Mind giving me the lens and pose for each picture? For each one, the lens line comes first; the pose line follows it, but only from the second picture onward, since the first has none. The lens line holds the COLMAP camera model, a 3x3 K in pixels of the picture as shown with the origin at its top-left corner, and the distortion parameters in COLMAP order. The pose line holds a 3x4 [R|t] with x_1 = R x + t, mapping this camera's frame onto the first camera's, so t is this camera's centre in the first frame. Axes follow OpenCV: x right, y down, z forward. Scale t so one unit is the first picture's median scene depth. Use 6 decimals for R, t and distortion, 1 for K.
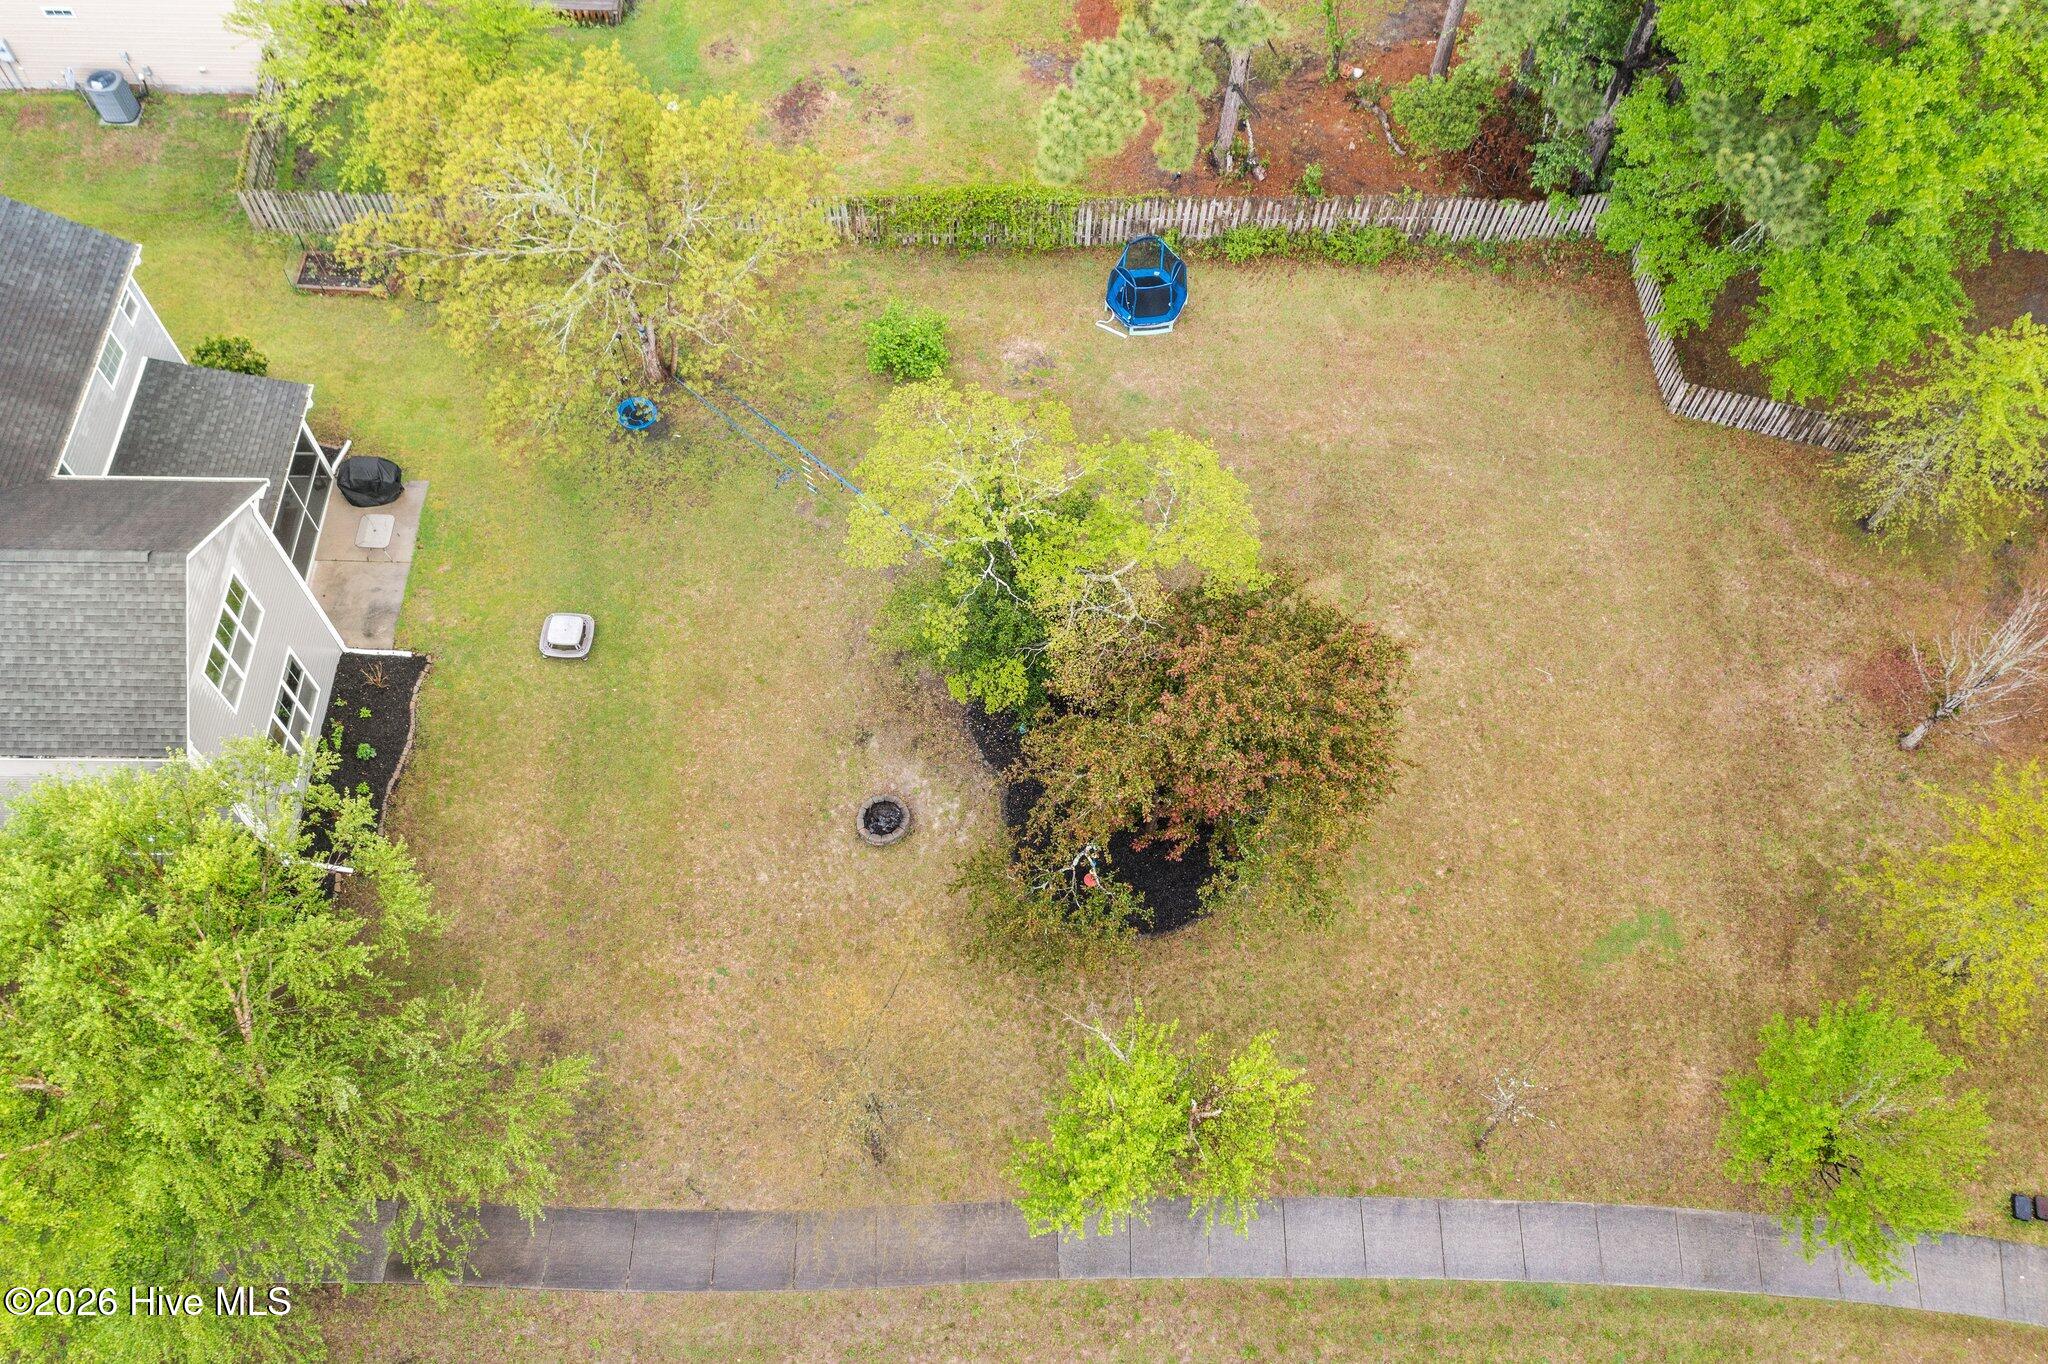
lens RADIAL K [[1611.8, 0, 1023.1], [0, 1611.8, 679.7], [0, 0, 1]] dist [-0.014225, 0.000718]
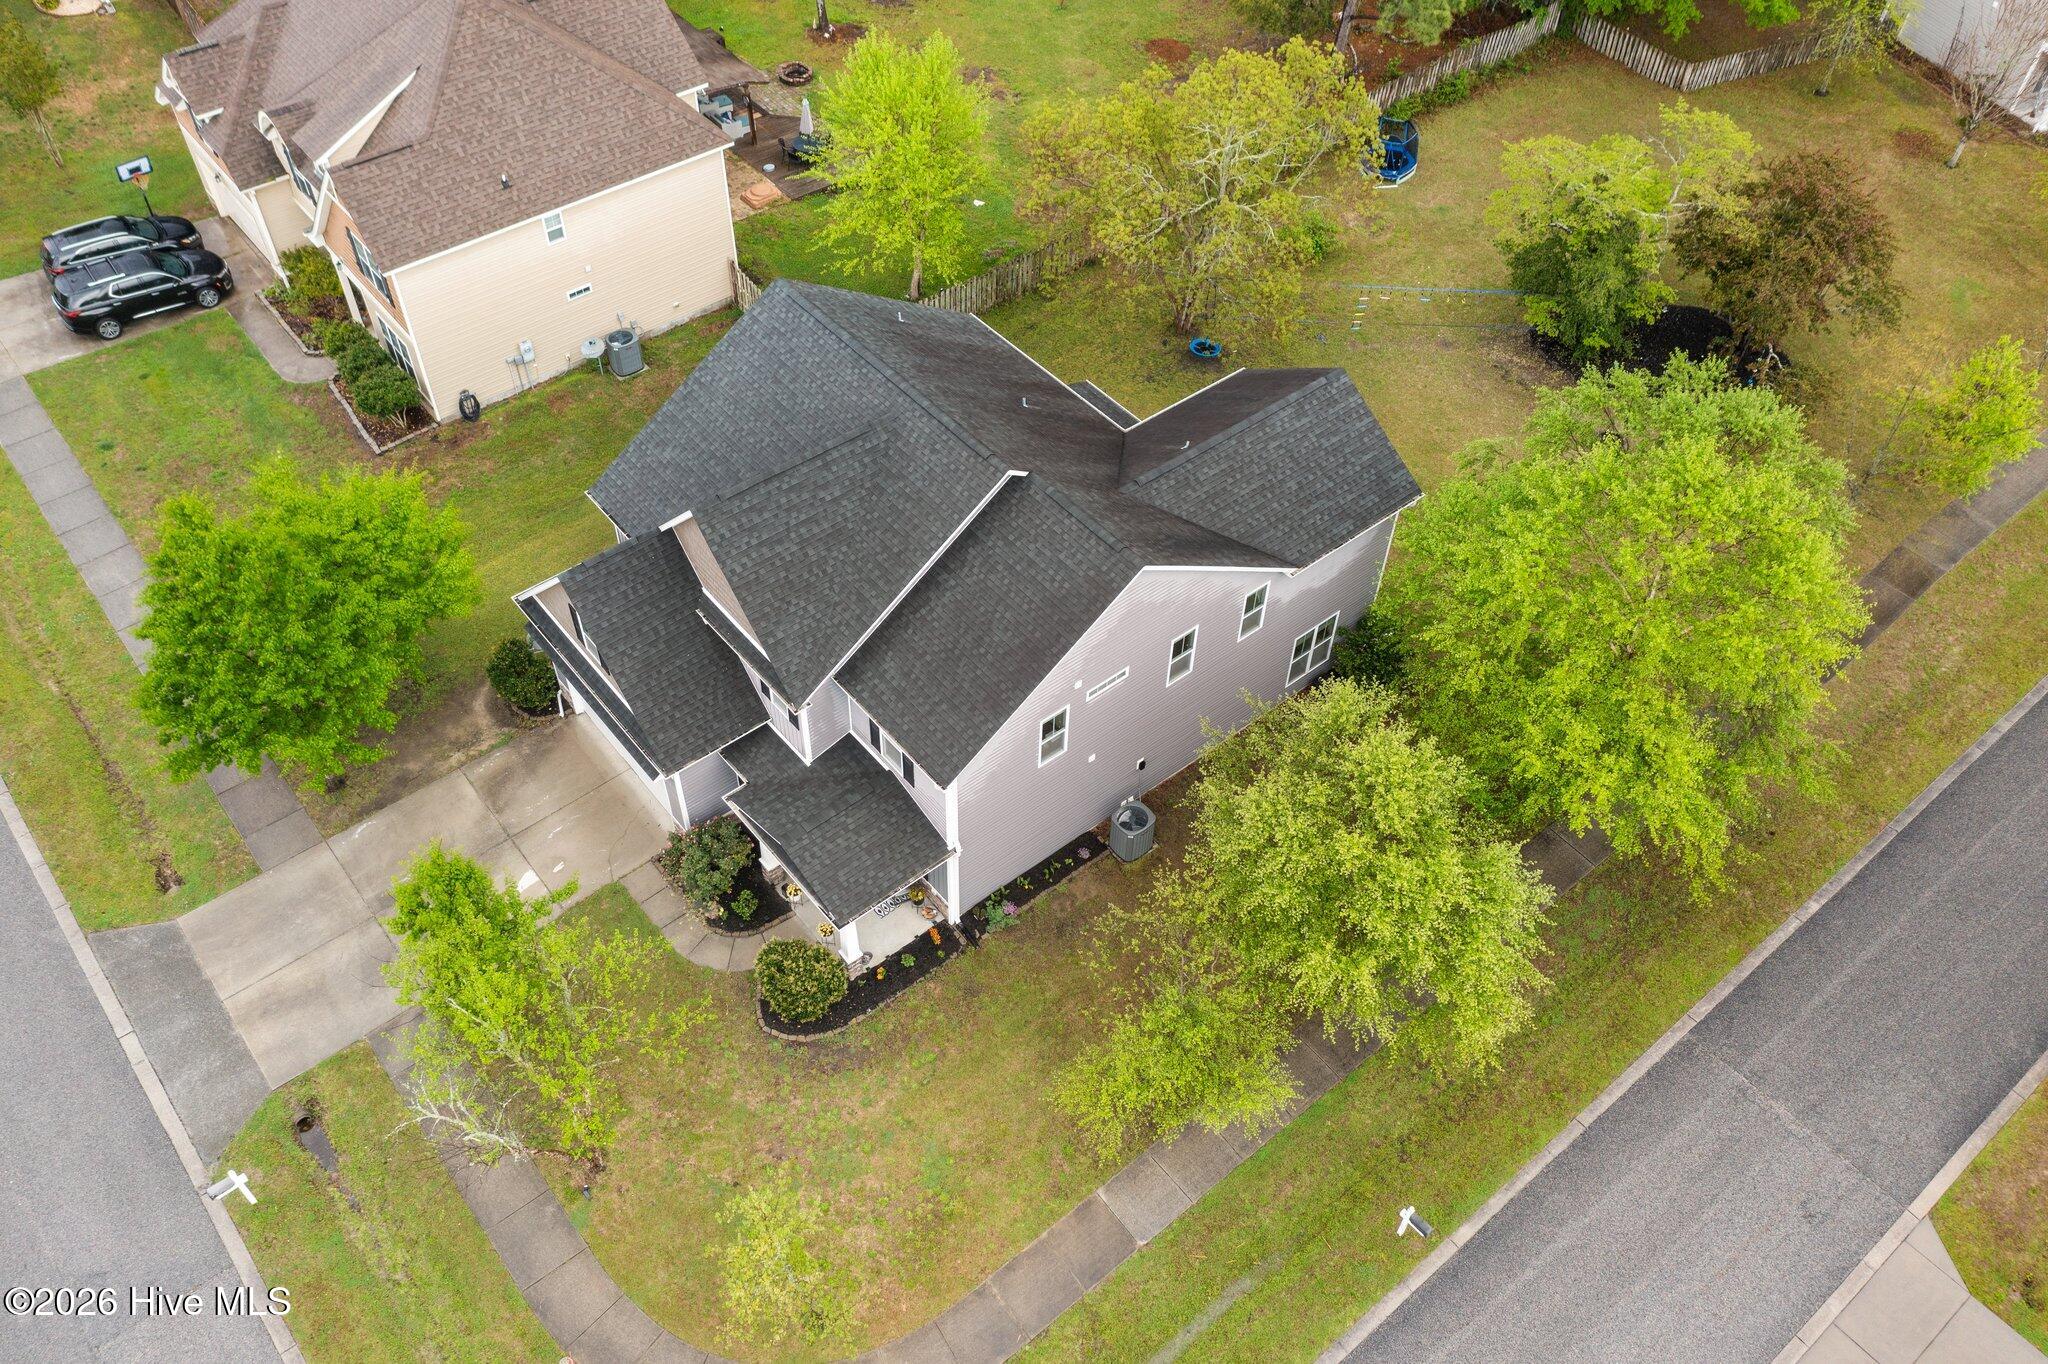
lens RADIAL K [[1611.8, 0, 1027.3], [0, 1611.8, 682.3], [0, 0, 1]] dist [-0.014225, 0.000718]
pose [[0.778917, -0.480462, 0.403044, -1.113919], [0.545117, 0.836464, -0.056350, 0.059897], [-0.310058, 0.263598, 0.913444, -0.077381]]
